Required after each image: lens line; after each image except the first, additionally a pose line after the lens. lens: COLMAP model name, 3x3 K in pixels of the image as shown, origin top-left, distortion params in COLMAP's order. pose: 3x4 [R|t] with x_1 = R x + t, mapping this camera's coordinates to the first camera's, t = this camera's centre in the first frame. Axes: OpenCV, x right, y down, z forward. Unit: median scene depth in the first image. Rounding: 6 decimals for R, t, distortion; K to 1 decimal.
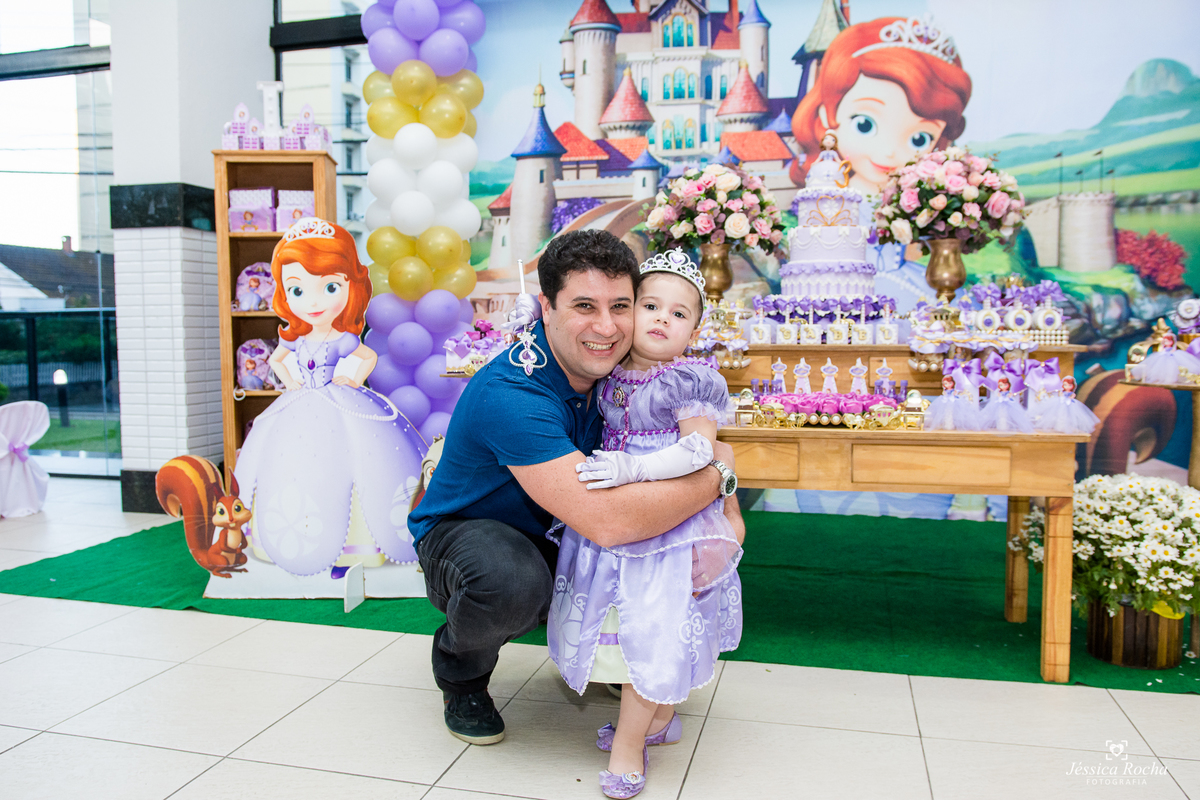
lens RADIAL K [[965.3, 0, 583.5], [0, 965.3, 406.1], [0, 0, 1]] dist [-0.080841, 0.061727]
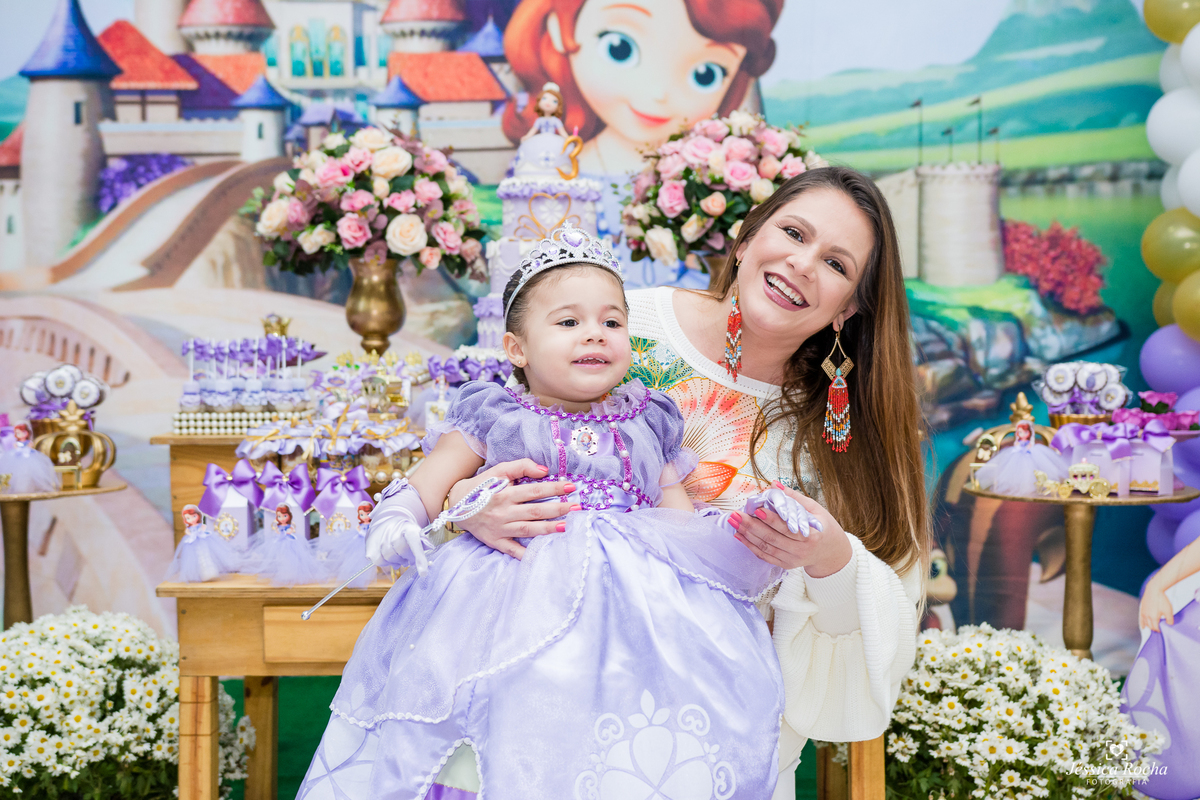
lens RADIAL K [[1772.7, 0, 585.4], [0, 1772.7, 411.3], [0, 0, 1]] dist [0.114519, 0.000000]
pose [[0.975043, -0.018369, 0.221257, 0.013377], [0.022238, 0.999640, -0.015009, -0.044726], [-0.220901, 0.019555, 0.975100, -0.123379]]
